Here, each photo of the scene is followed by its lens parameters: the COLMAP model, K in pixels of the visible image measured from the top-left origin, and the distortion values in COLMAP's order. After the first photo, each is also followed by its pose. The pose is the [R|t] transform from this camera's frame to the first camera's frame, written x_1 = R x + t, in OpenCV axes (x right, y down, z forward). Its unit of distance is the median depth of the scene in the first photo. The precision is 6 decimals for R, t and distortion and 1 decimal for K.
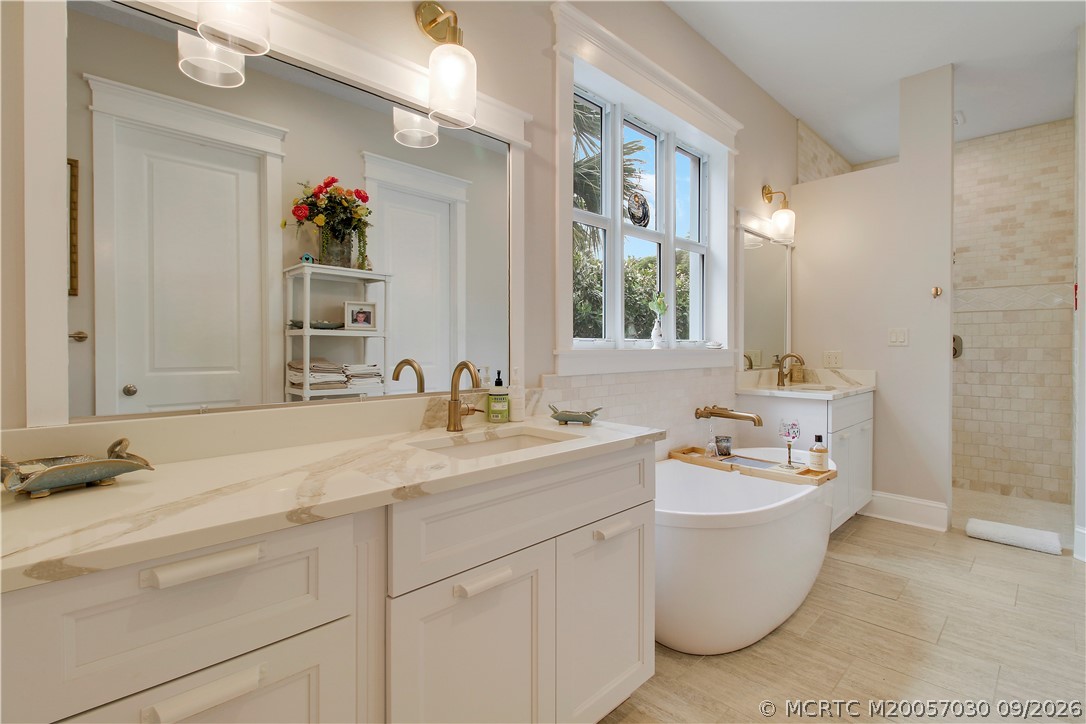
lens RADIAL K [[500.3, 0, 545.2], [0, 500.3, 355.2], [0, 0, 1]] dist [0.001662, -0.000219]
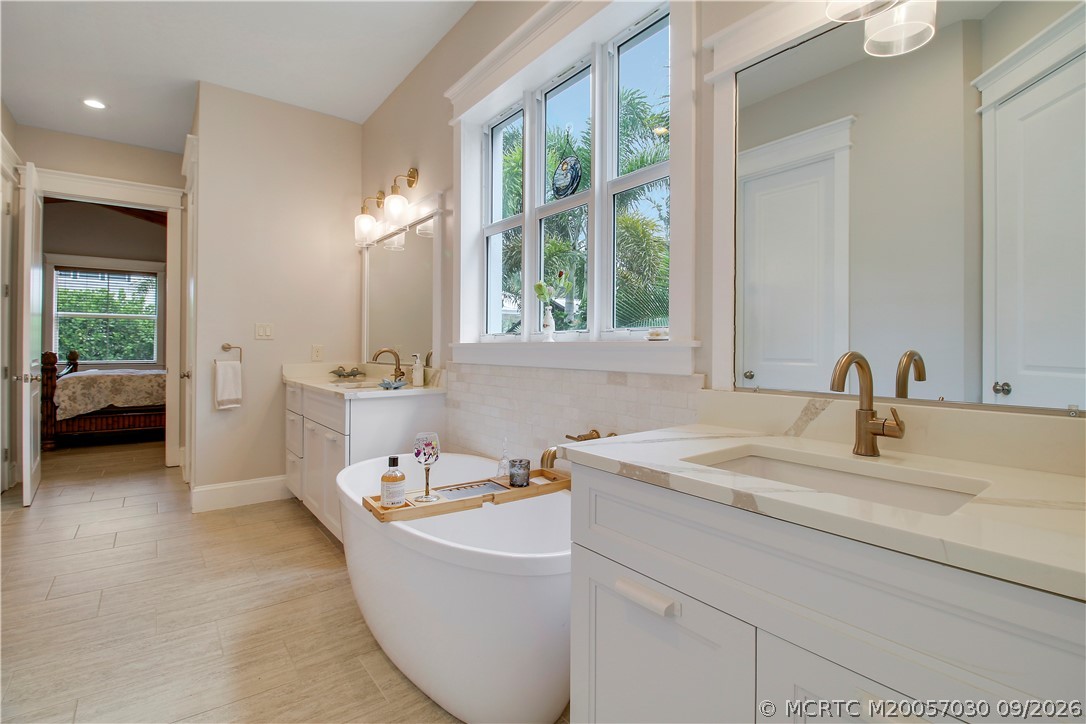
lens RADIAL K [[500.3, 0, 568.6], [0, 500.3, 346.6], [0, 0, 1]] dist [0.001662, -0.000219]
pose [[-0.077943, 0.001552, -0.996957, 1.379615], [-0.013417, 0.999907, 0.002605, -0.009502], [0.996868, 0.013579, -0.077915, 1.436217]]
